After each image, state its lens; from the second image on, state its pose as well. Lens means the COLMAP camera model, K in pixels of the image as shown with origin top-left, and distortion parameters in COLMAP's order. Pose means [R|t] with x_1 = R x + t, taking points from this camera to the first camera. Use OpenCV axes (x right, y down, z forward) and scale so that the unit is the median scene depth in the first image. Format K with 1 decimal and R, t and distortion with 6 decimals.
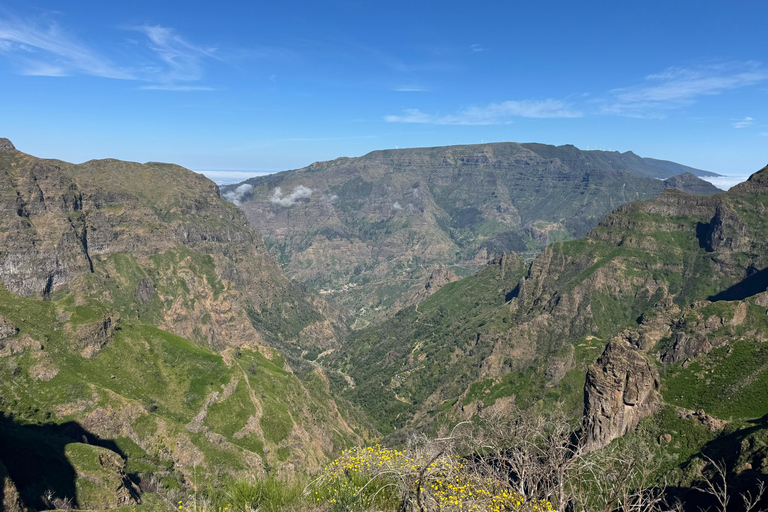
lens RADIAL K [[523.4, 0, 374.2], [0, 523.4, 224.5], [0, 0, 1]] dist [0.096685, -0.110700]
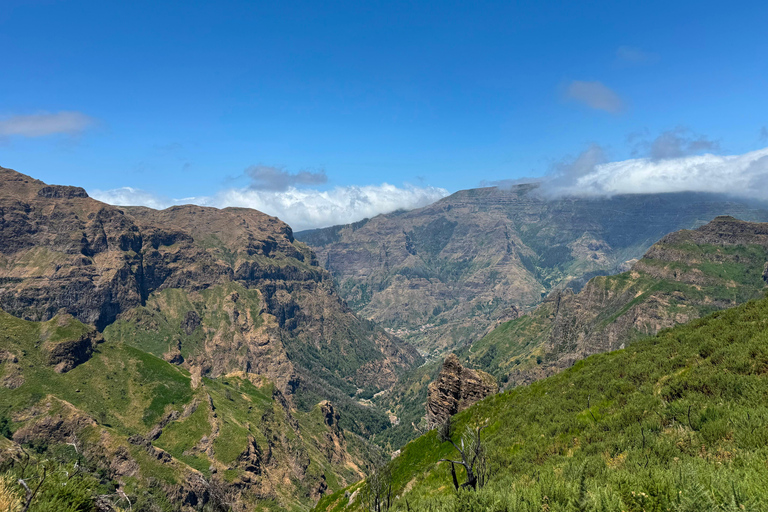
lens RADIAL K [[523.4, 0, 374.2], [0, 523.4, 224.5], [0, 0, 1]] dist [0.096685, -0.110700]
pose [[0.980007, -0.024190, -0.197488, 0.105986], [0.008137, 0.996624, -0.081697, 0.011349], [0.198798, 0.078456, 0.976895, 0.002834]]
